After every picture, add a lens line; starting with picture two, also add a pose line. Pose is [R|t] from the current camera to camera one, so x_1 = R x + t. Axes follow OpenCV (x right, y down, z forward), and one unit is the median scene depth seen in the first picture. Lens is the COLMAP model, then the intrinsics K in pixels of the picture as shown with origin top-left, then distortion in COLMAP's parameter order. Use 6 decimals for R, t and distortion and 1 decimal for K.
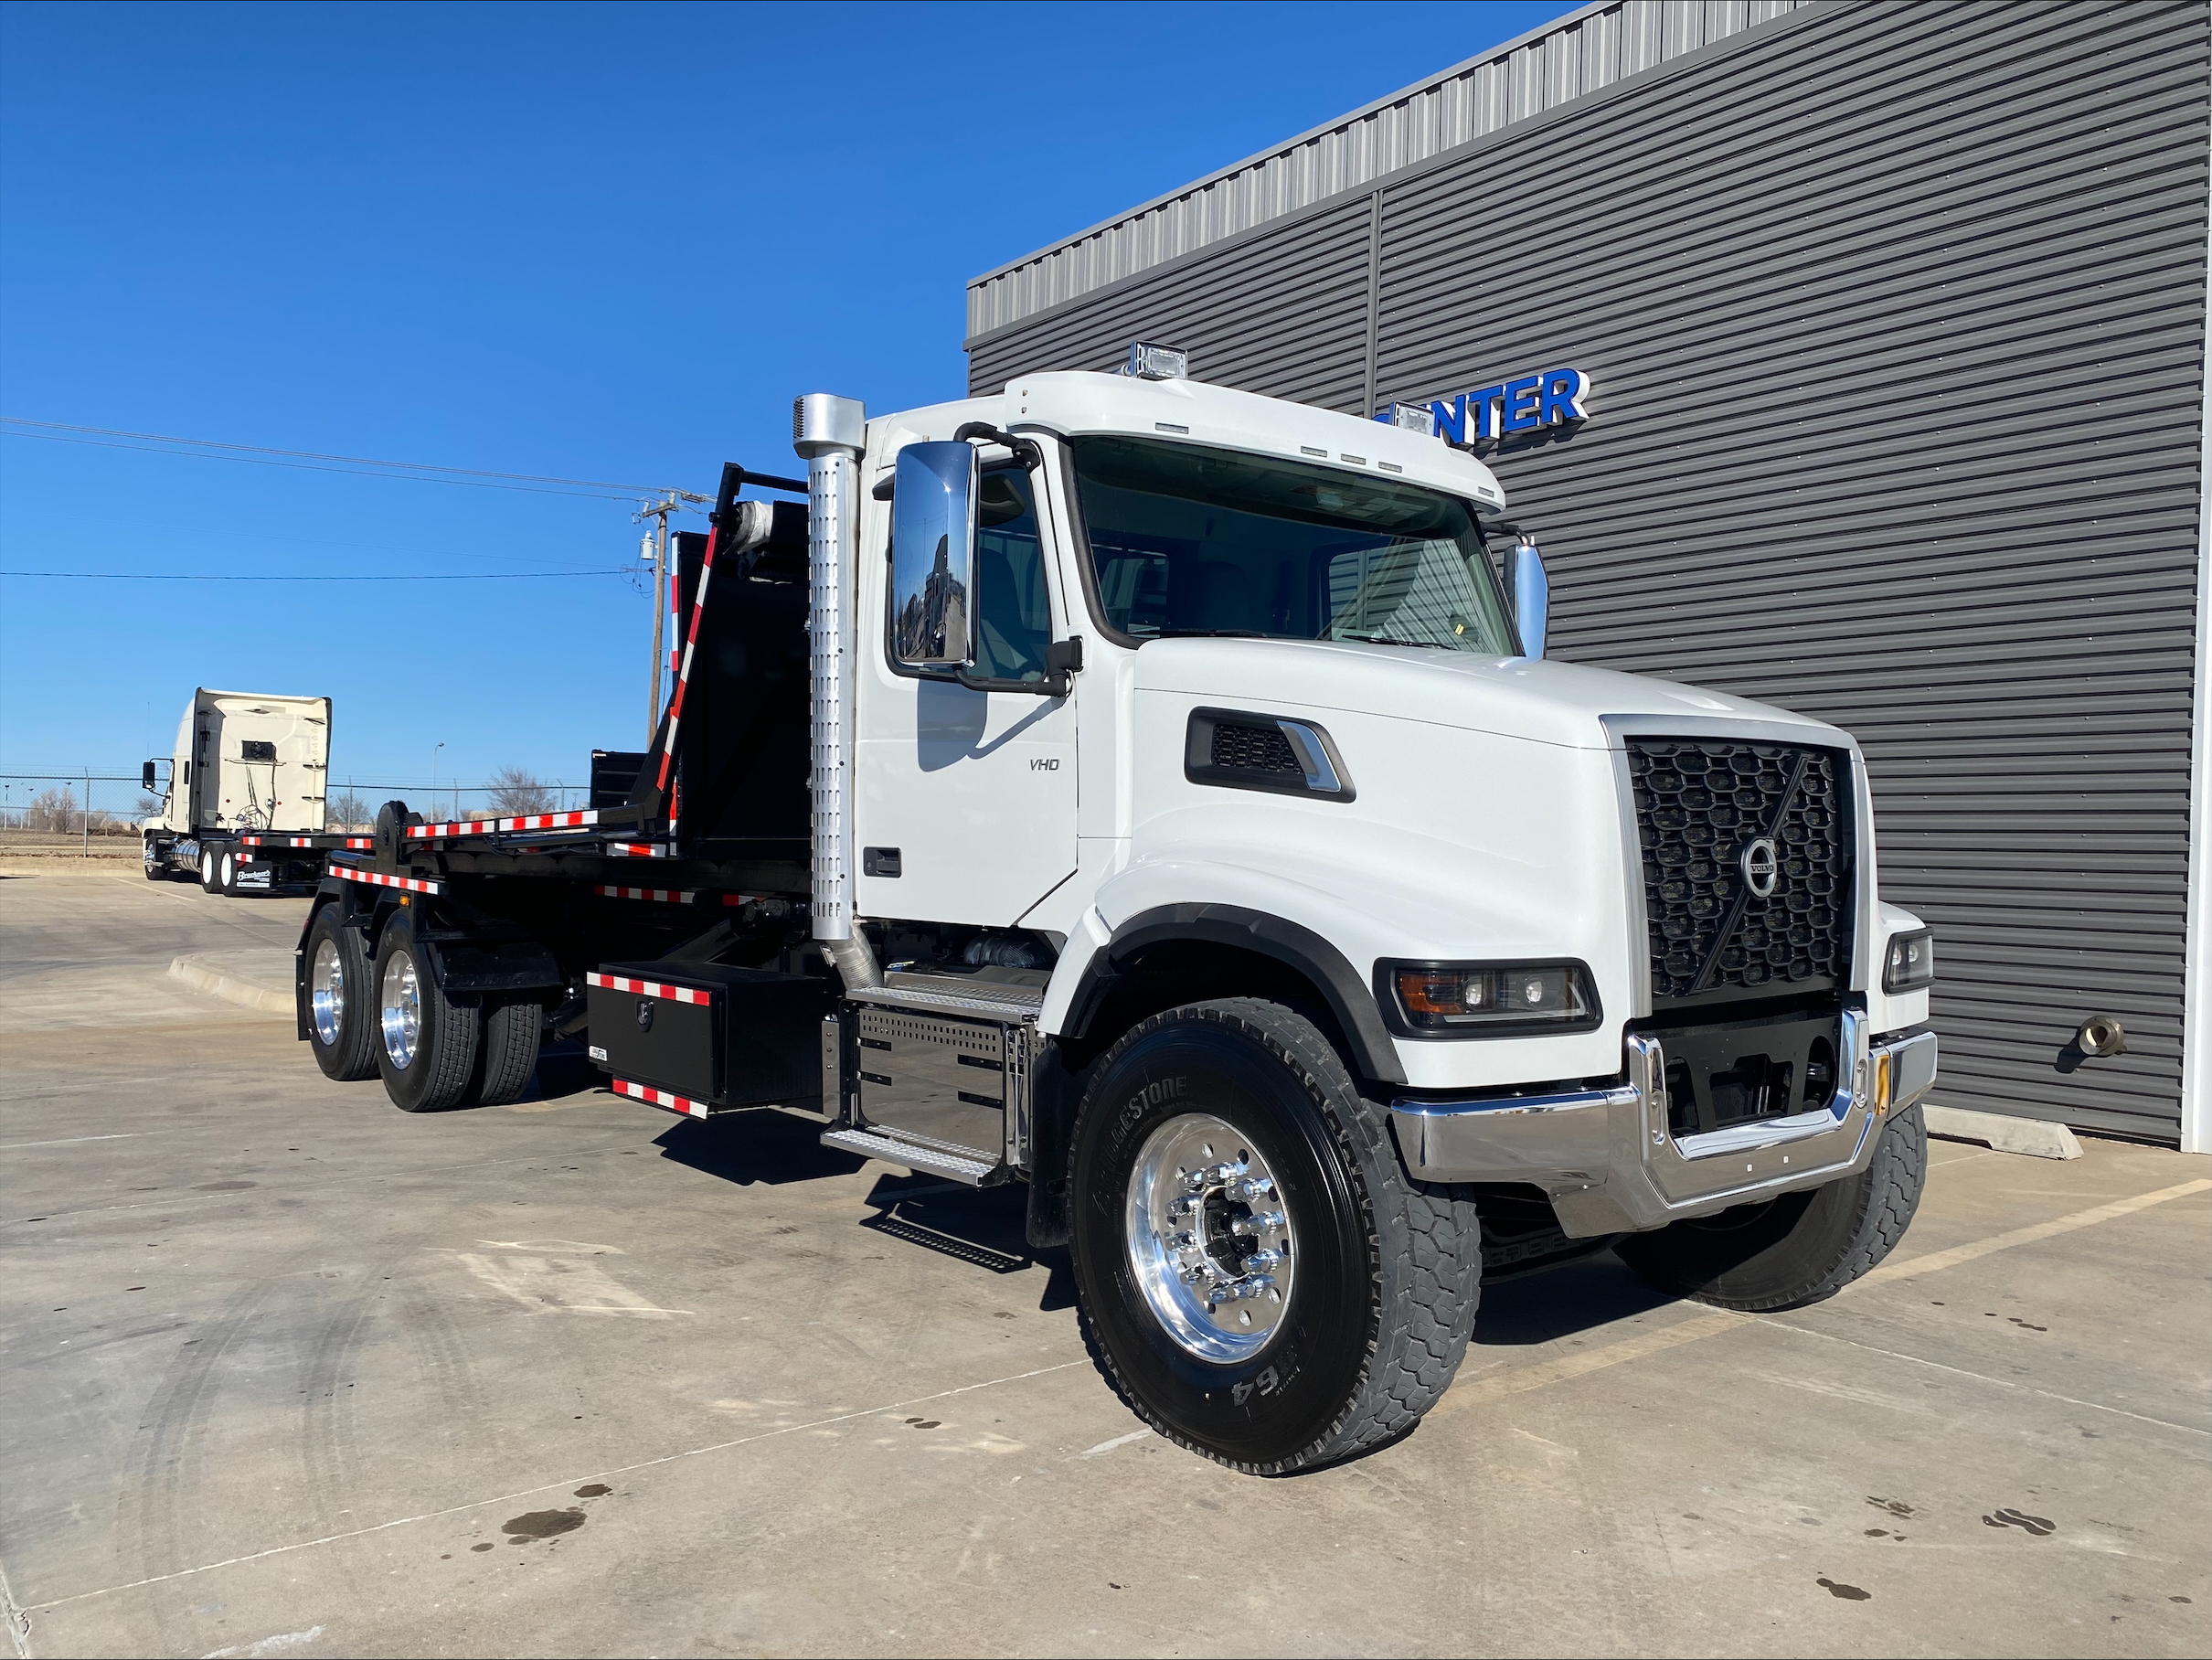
lens RADIAL K [[1657.3, 0, 1097.4], [0, 1657.3, 860.3], [0, 0, 1]] dist [0.010262, -0.002423]
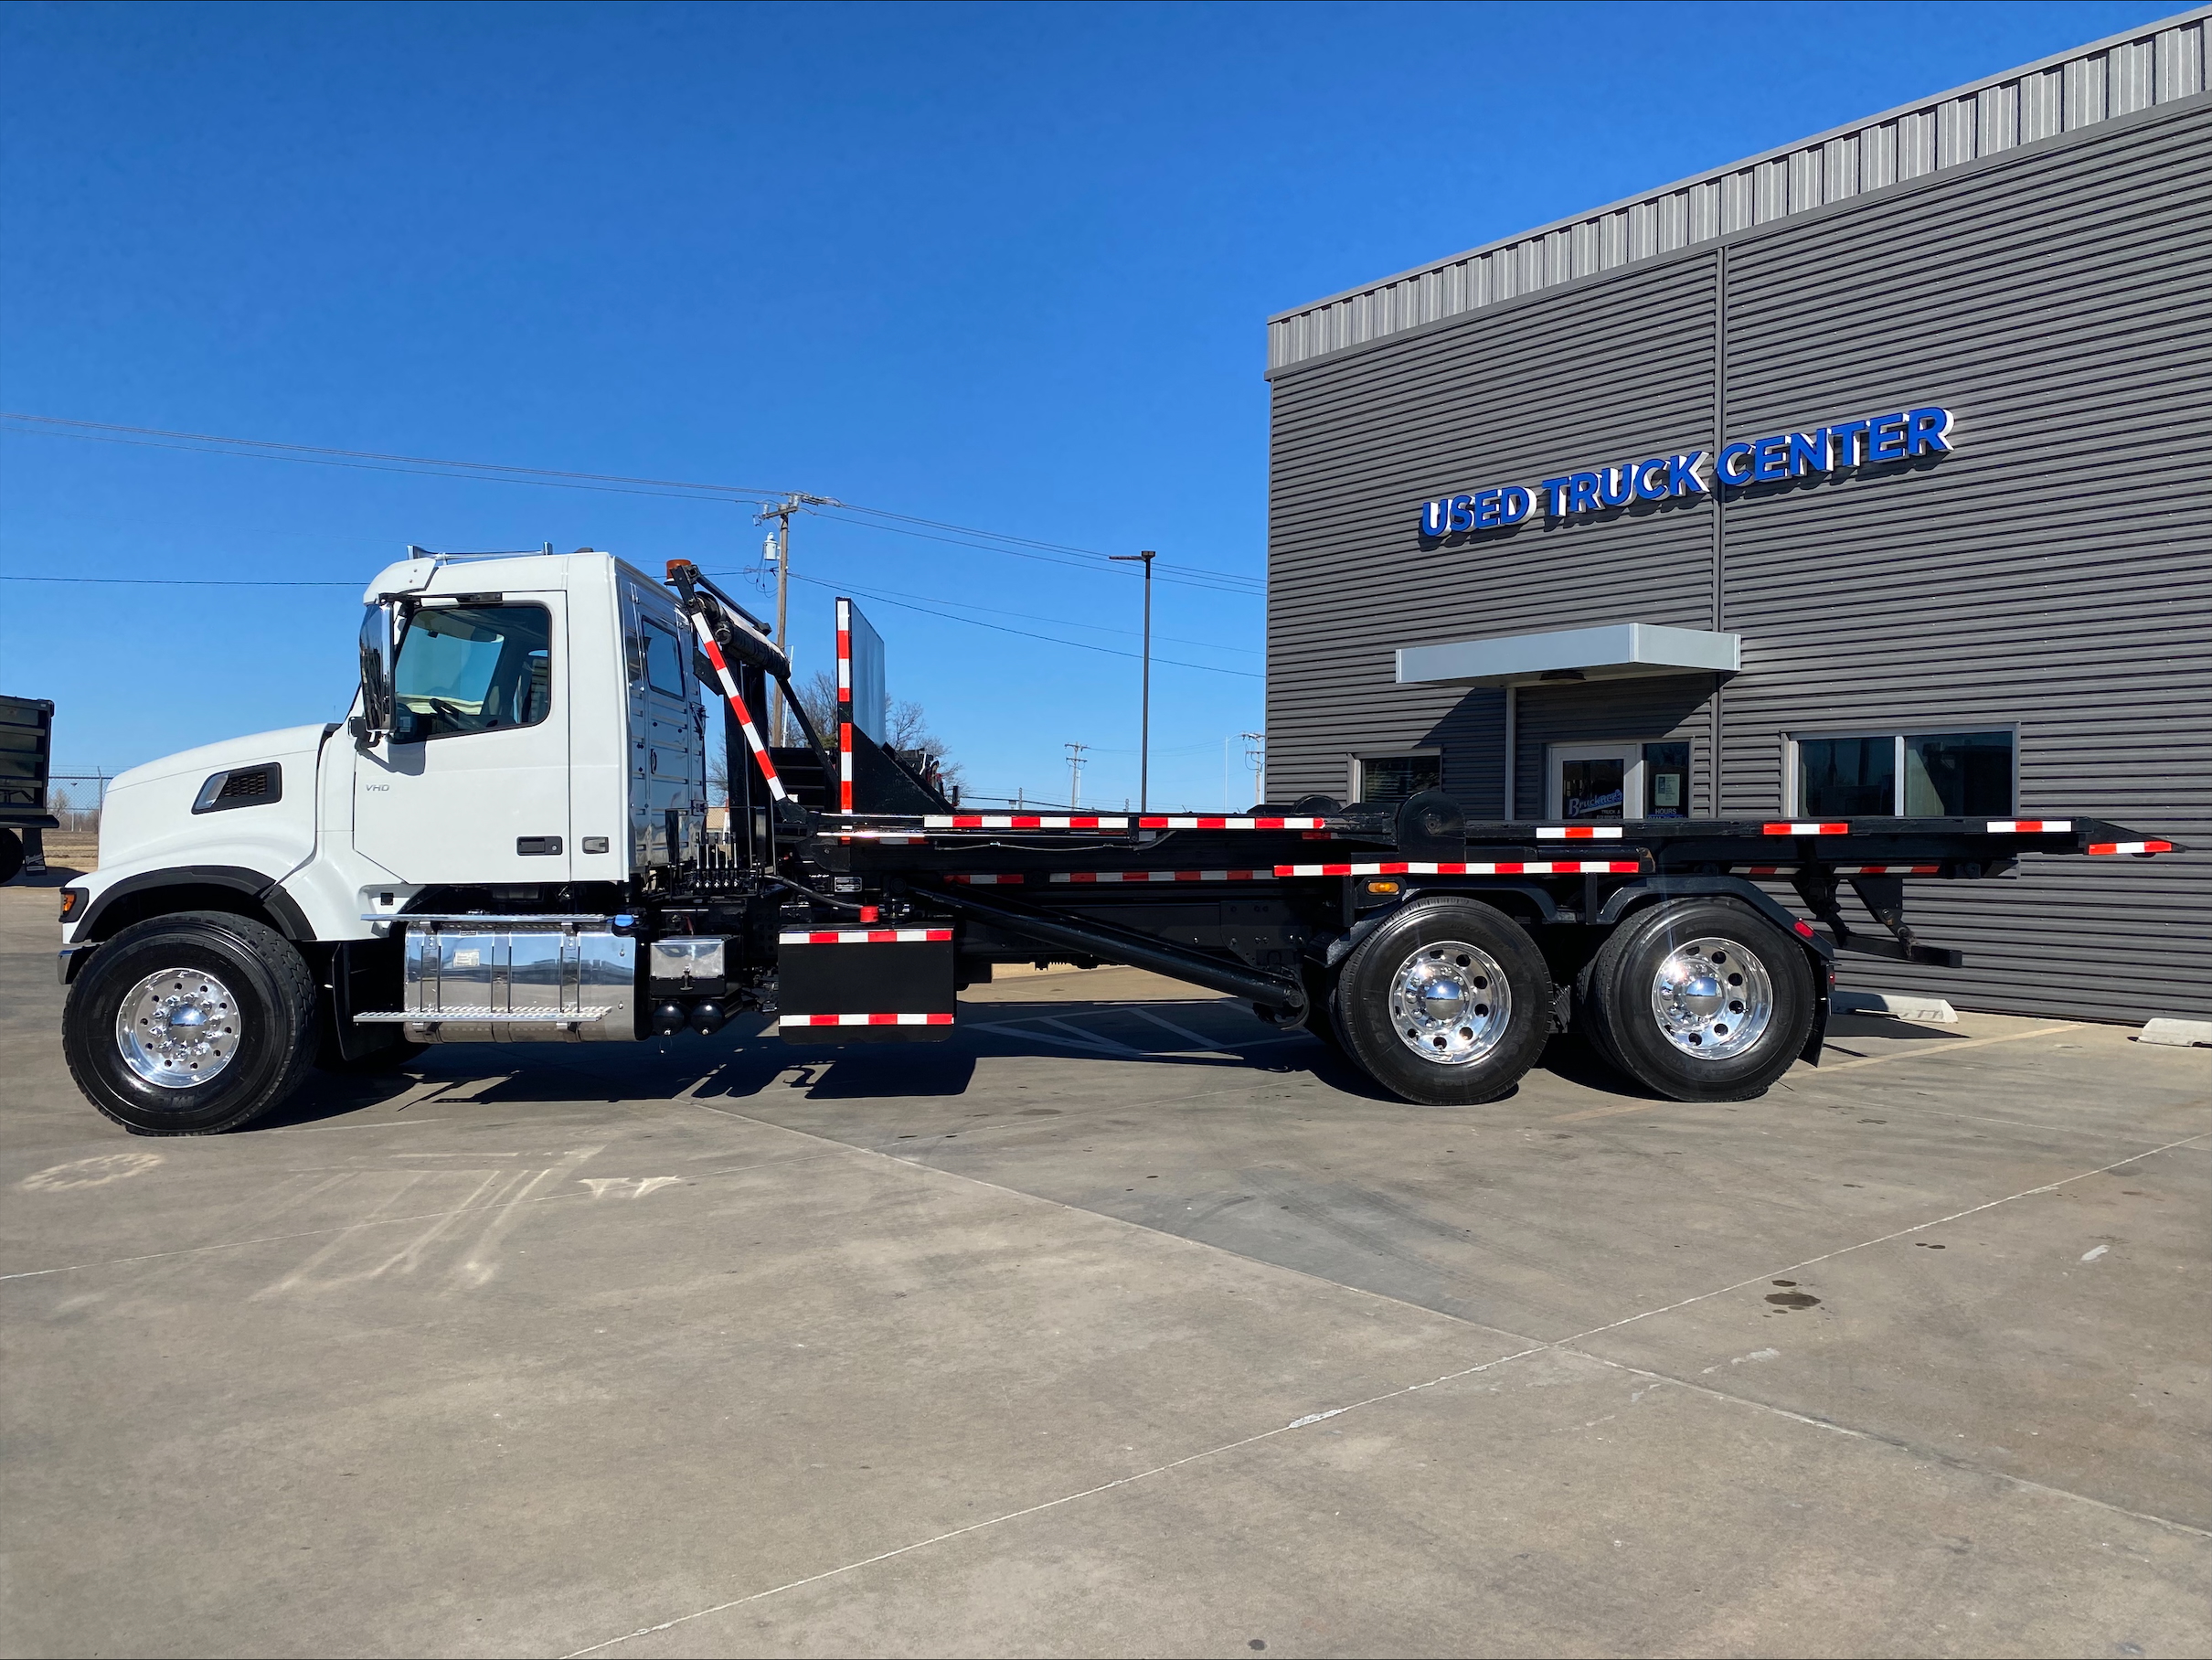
lens RADIAL K [[1654.7, 0, 1118.6], [0, 1654.7, 829.3], [0, 0, 1]] dist [0.019235, -0.017901]
pose [[0.999808, -0.013640, 0.014099, -0.640099], [0.013790, 0.999849, -0.010607, 0.000543], [-0.013952, 0.010800, 0.999844, -0.294190]]
